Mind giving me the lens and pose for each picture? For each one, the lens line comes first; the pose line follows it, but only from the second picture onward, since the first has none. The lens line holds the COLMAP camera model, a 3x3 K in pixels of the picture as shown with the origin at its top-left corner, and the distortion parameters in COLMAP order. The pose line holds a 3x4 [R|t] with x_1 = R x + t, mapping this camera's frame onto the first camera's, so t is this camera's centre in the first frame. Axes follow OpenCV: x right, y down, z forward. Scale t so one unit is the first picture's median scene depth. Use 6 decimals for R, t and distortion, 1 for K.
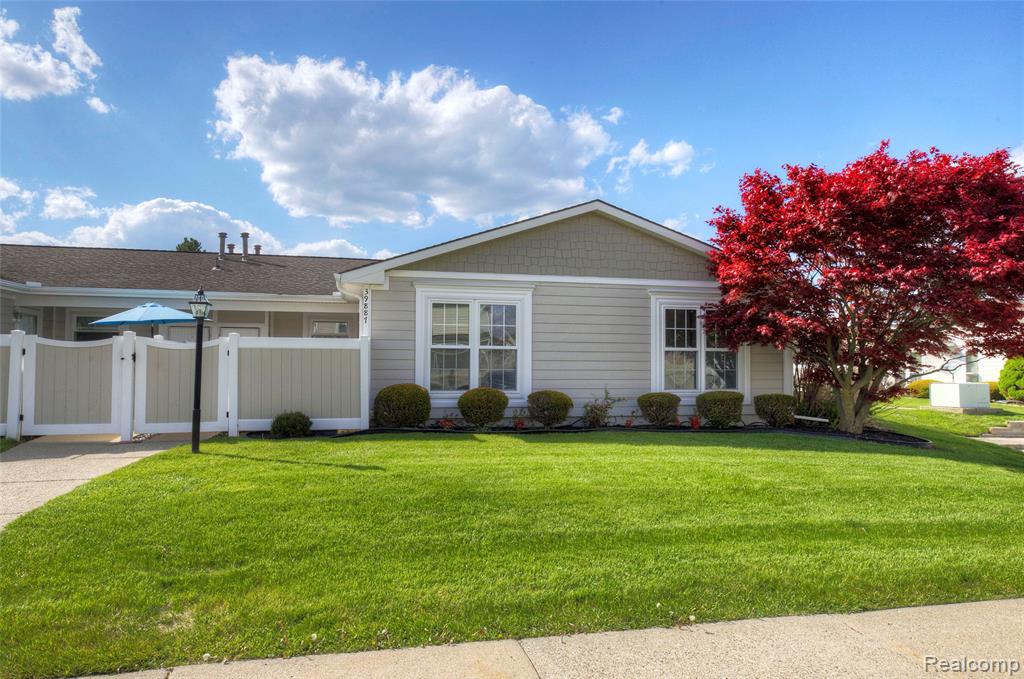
lens RADIAL K [[646.9, 0, 509.6], [0, 646.9, 340.5], [0, 0, 1]] dist [0.006801, 0.011911]
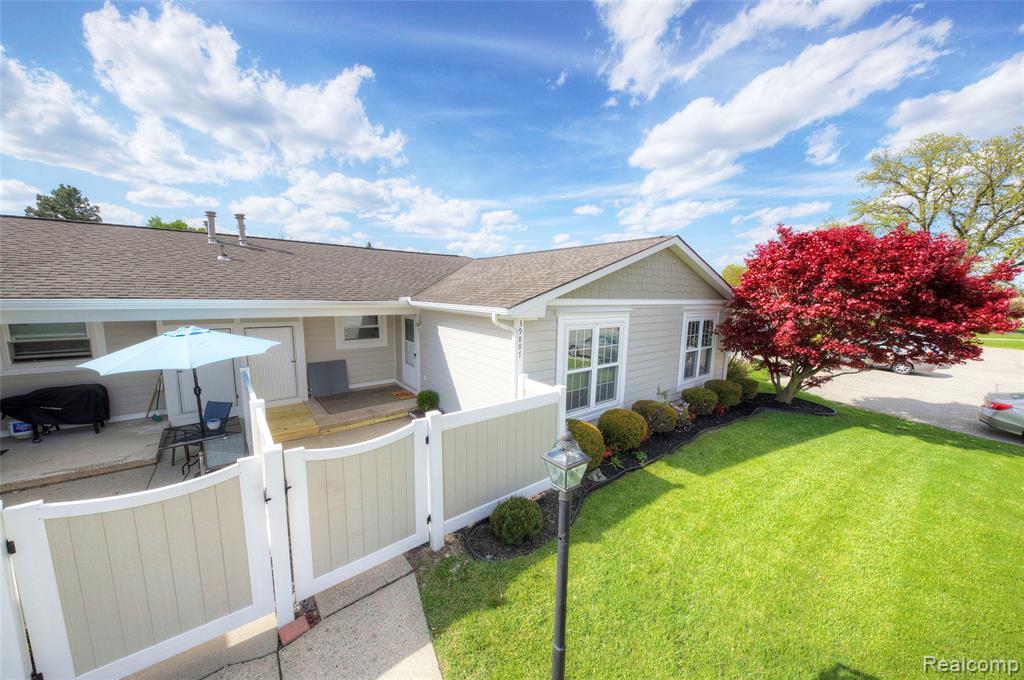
lens RADIAL K [[352.9, 0, 523.5], [0, 352.9, 345.0], [0, 0, 1]] dist [-0.000736, -0.002989]
pose [[0.897953, -0.048574, 0.437403, -0.453446], [-0.033239, 0.983566, 0.177462, -0.139669], [-0.438835, -0.173892, 0.881581, 0.572303]]
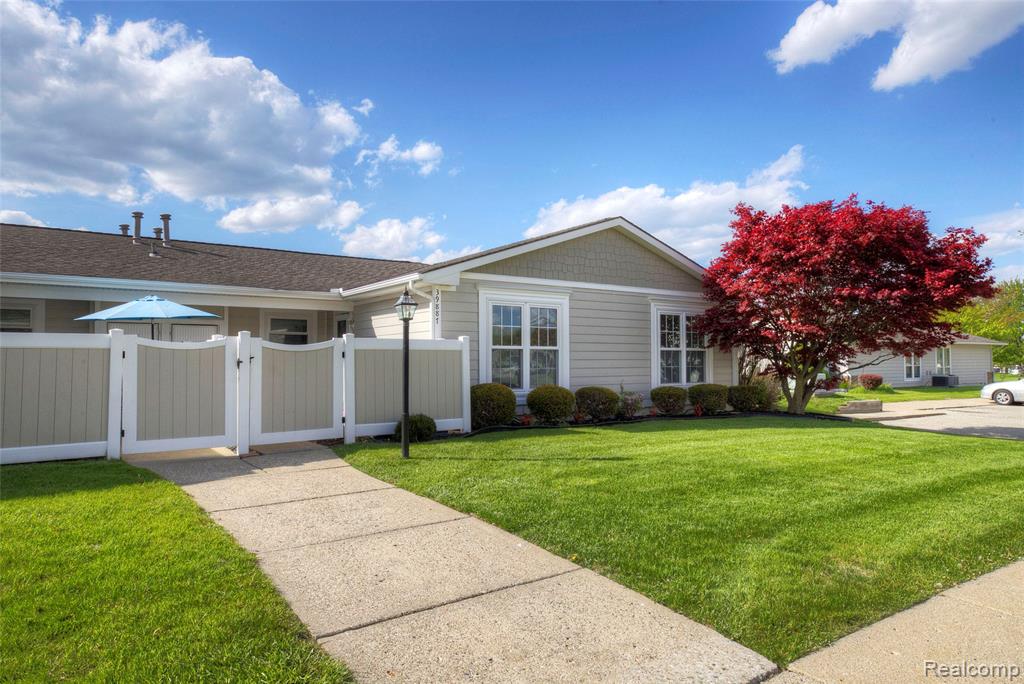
lens RADIAL K [[646.9, 0, 524.4], [0, 646.9, 346.1], [0, 0, 1]] dist [0.006801, 0.011911]
pose [[0.922414, 0.000452, 0.386202, -0.500567], [-0.005696, 0.999906, 0.012436, -0.005944], [-0.386160, -0.013671, 0.922330, 0.026136]]
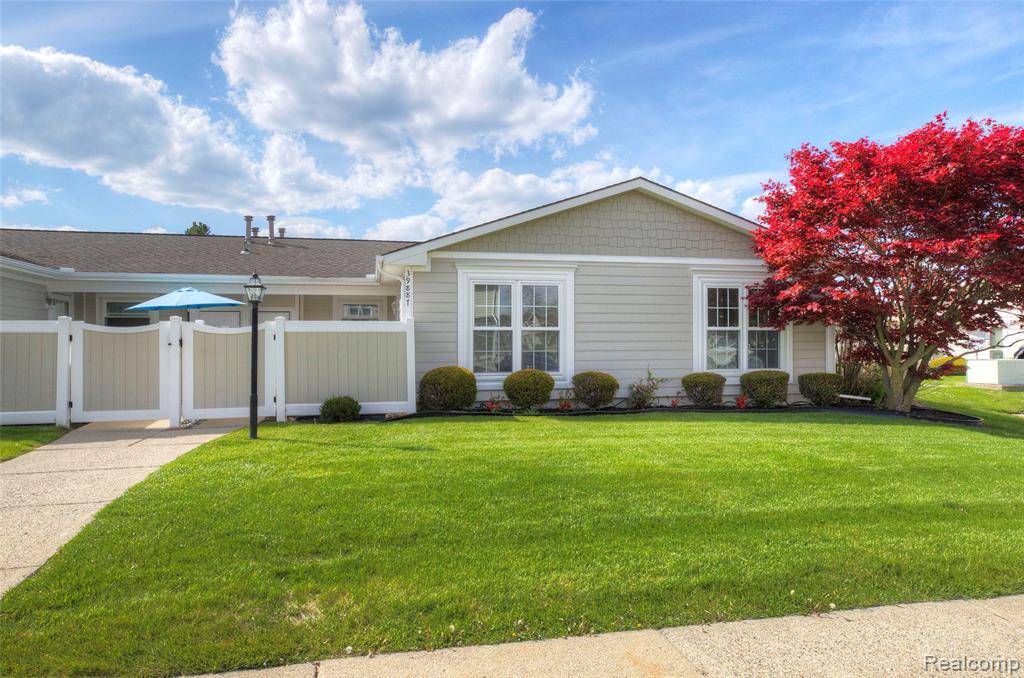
lens RADIAL K [[646.9, 0, 515.6], [0, 646.9, 340.2], [0, 0, 1]] dist [0.006801, 0.011911]
pose [[0.999944, -0.010521, -0.001295, -0.059404], [0.010553, 0.999546, 0.028207, -0.000121], [0.000998, -0.028219, 0.999601, 0.012787]]
